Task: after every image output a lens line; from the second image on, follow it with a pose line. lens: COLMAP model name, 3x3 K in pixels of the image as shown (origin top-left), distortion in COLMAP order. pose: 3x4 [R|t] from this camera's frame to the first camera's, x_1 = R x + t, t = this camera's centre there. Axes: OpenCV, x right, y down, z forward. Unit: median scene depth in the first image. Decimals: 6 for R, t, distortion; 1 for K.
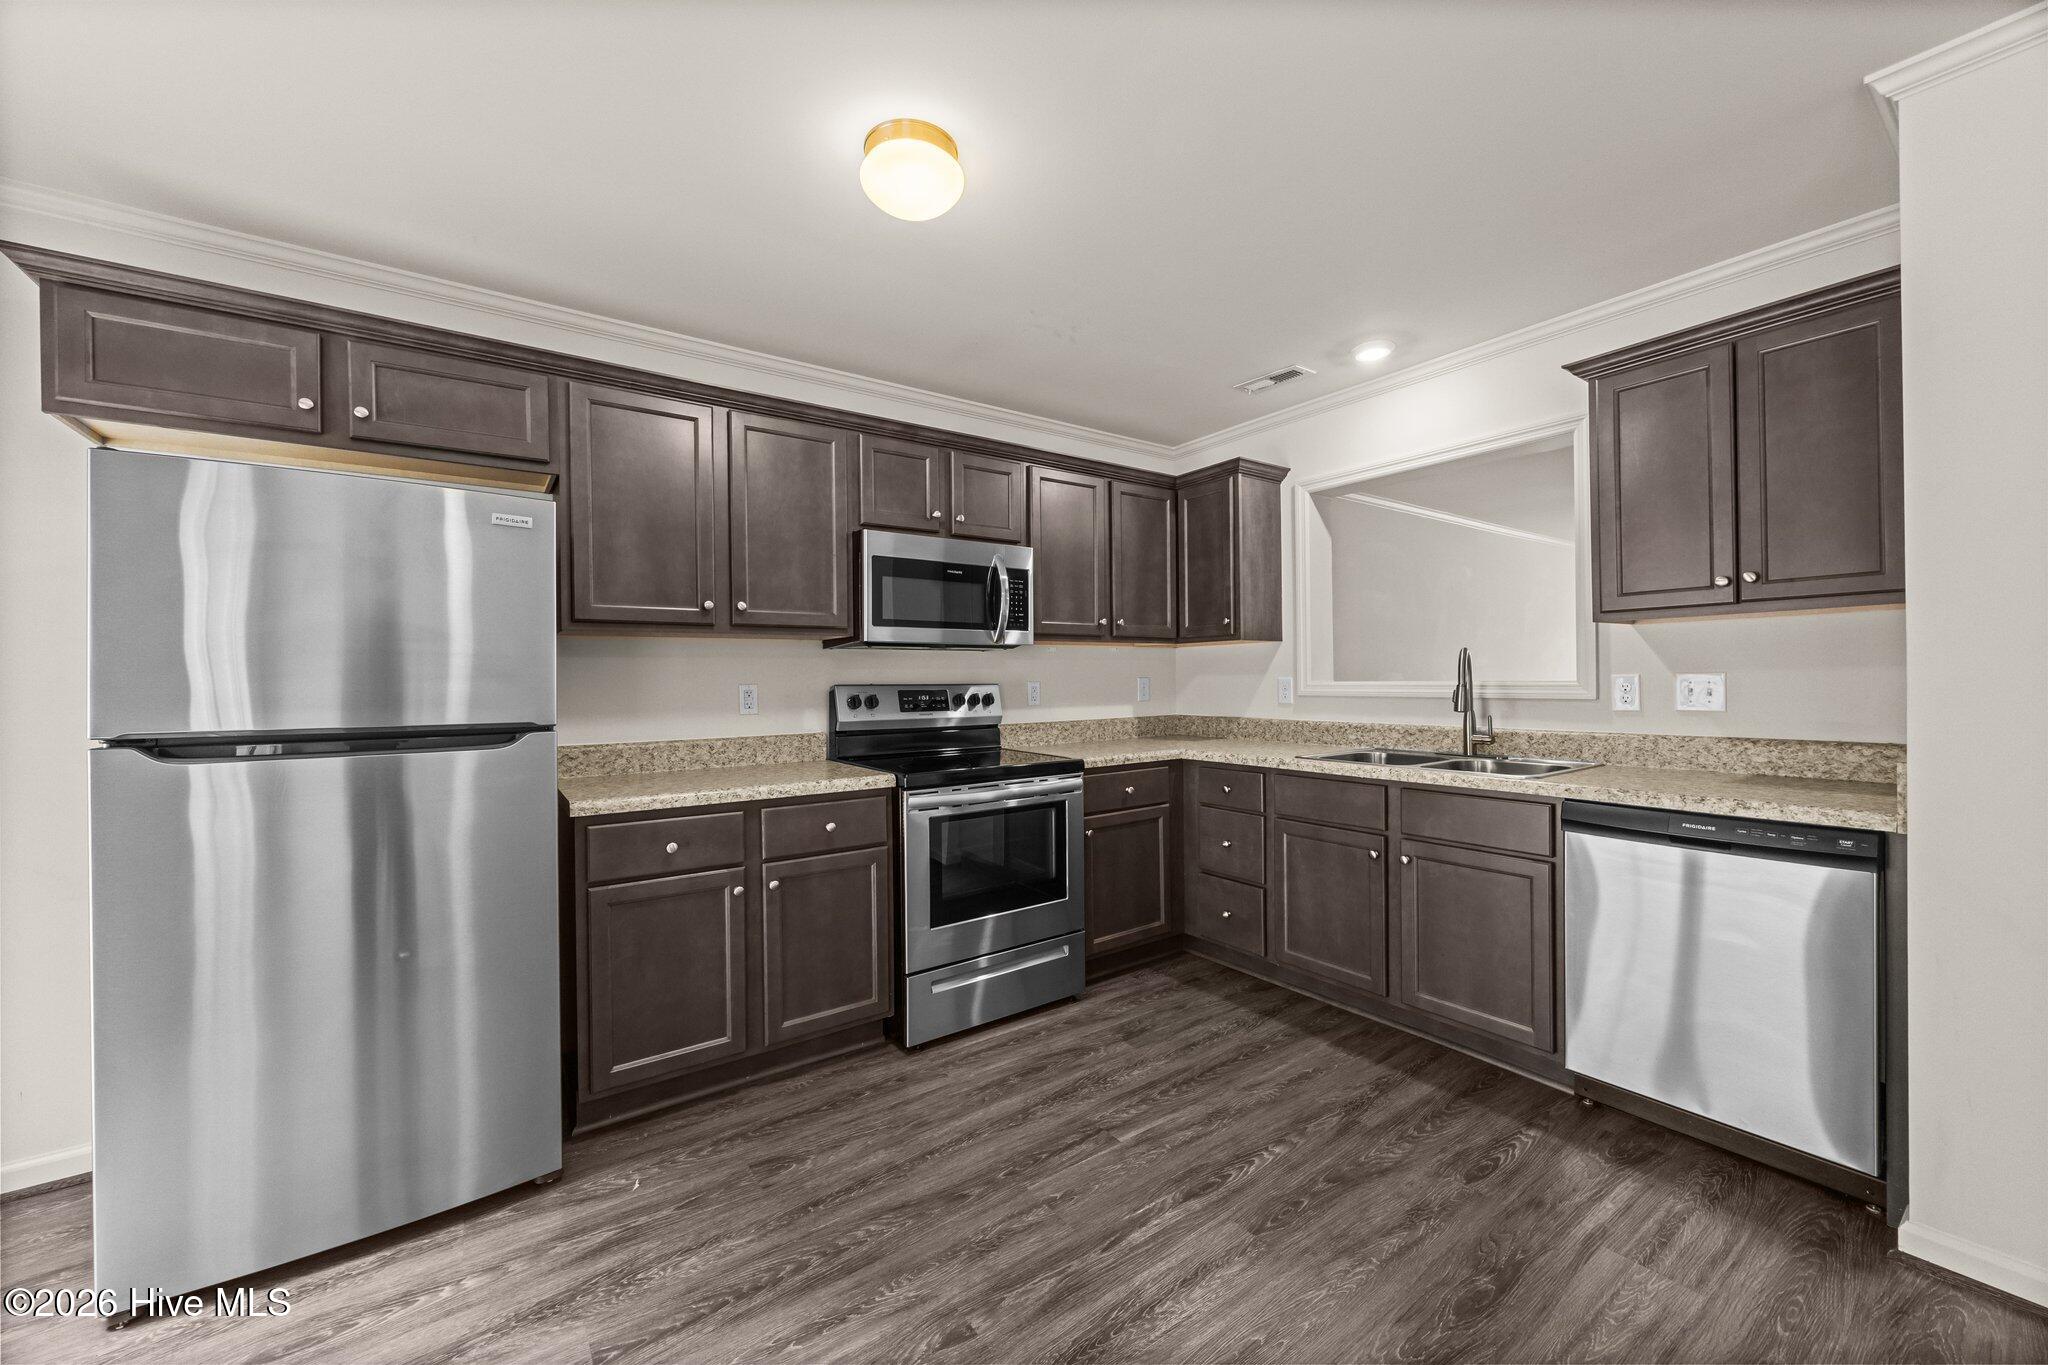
lens RADIAL K [[801.1, 0, 1043.5], [0, 801.1, 682.8], [0, 0, 1]] dist [-0.000448, 0.000502]
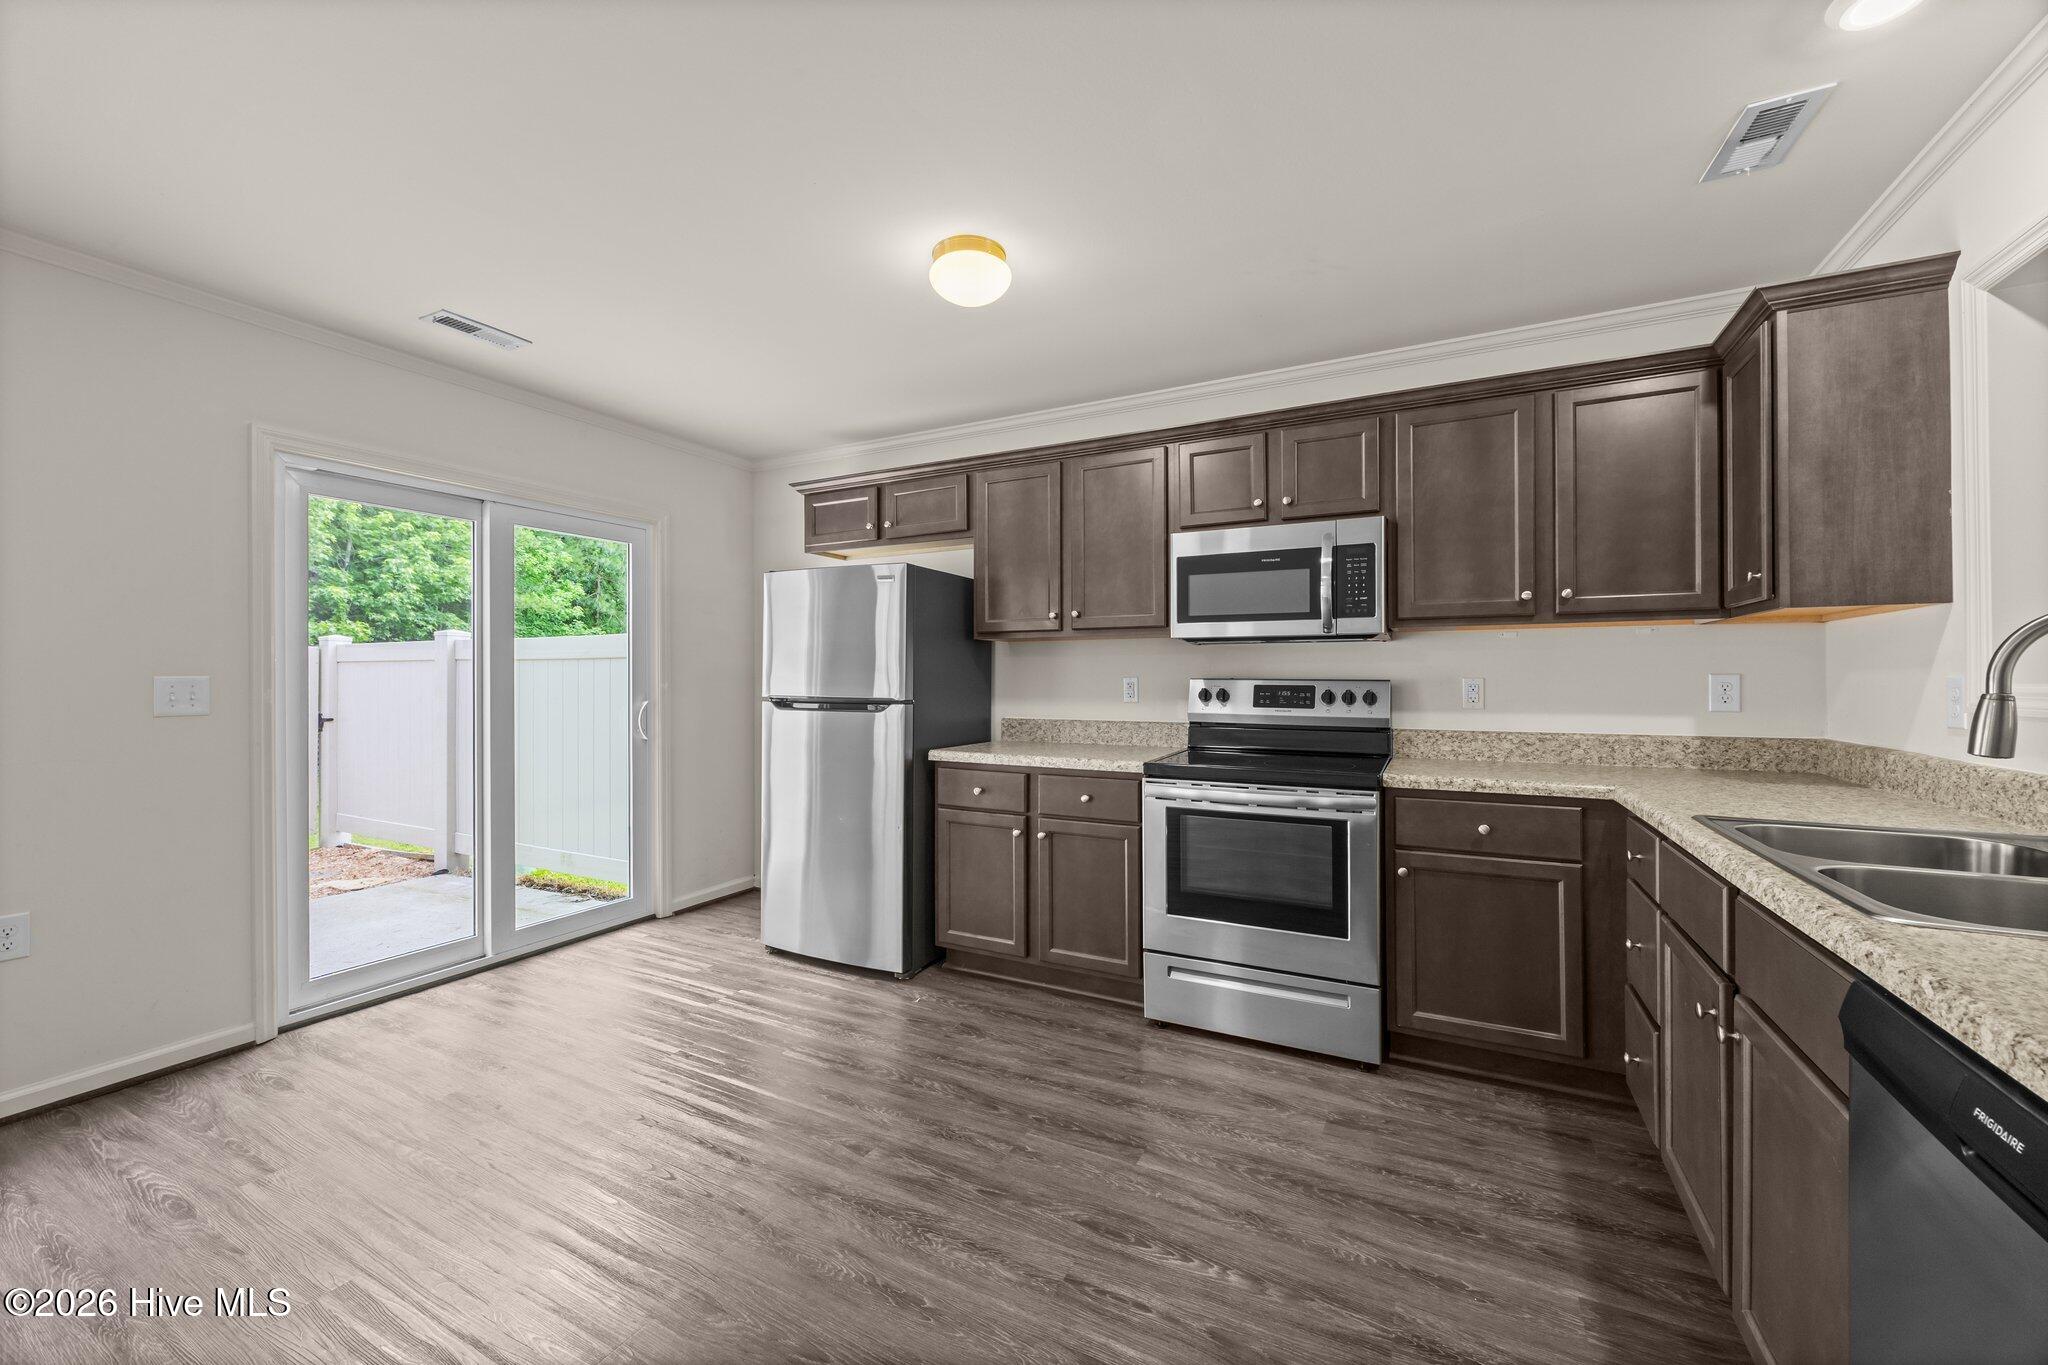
lens RADIAL K [[801.1, 0, 998.0], [0, 801.1, 675.3], [0, 0, 1]] dist [-0.000448, 0.000502]
pose [[0.423567, 0.007321, -0.905835, 0.658723], [-0.010418, 0.999941, 0.003210, -0.003086], [0.905805, 0.008077, 0.423618, 0.335834]]
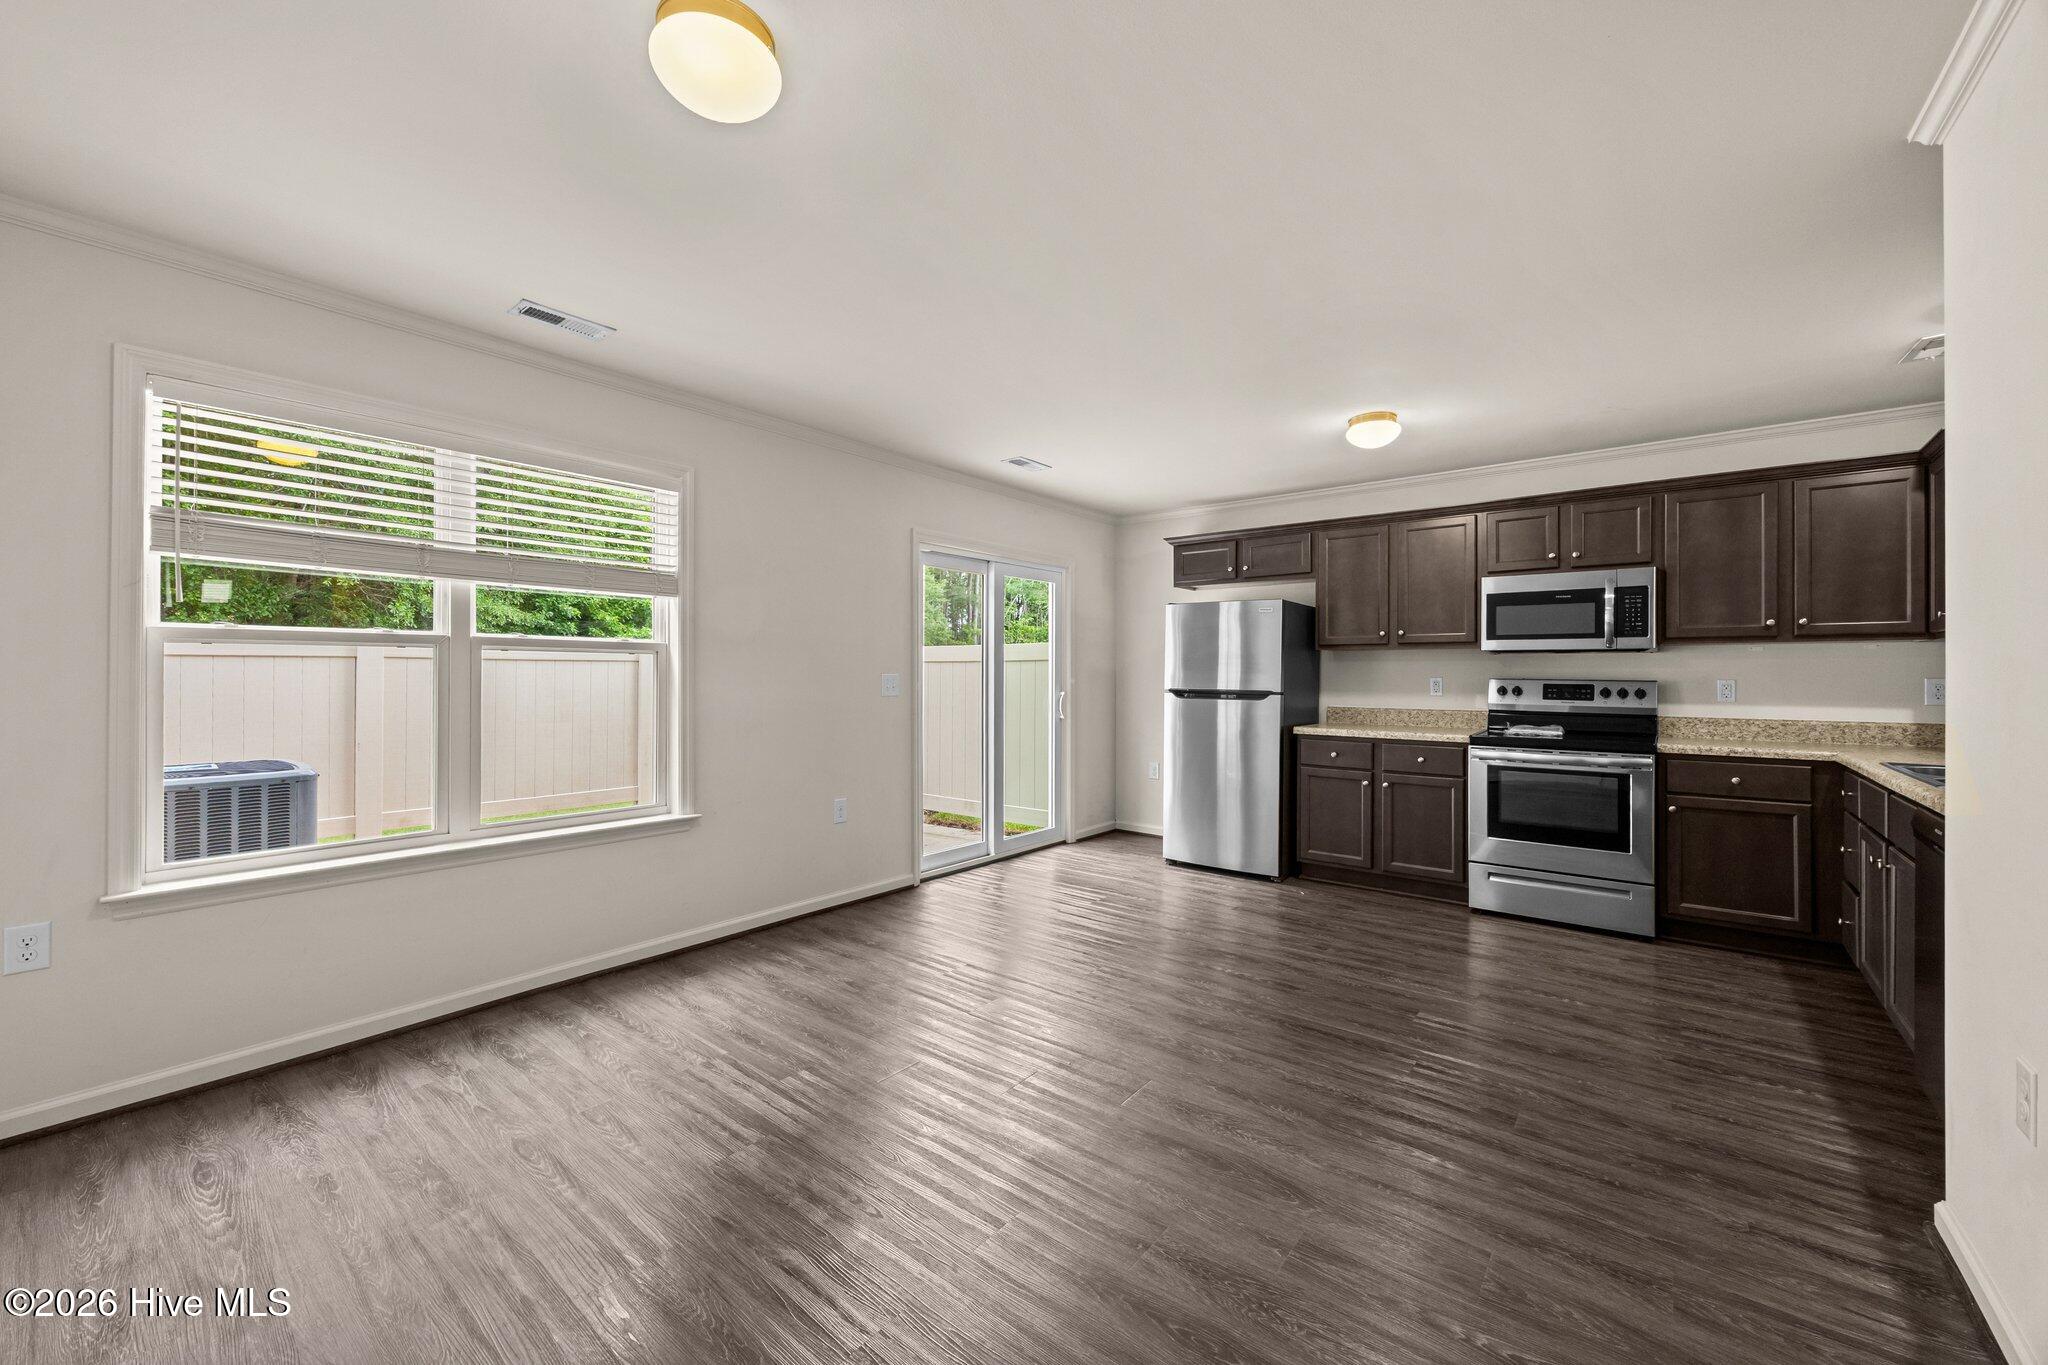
lens RADIAL K [[801.1, 0, 999.0], [0, 801.1, 671.7], [0, 0, 1]] dist [-0.000448, 0.000502]
pose [[0.240332, 0.007945, -0.970658, 1.055107], [-0.014289, 0.999887, 0.004646, -0.004961], [0.970586, 0.012753, 0.240418, -0.270863]]
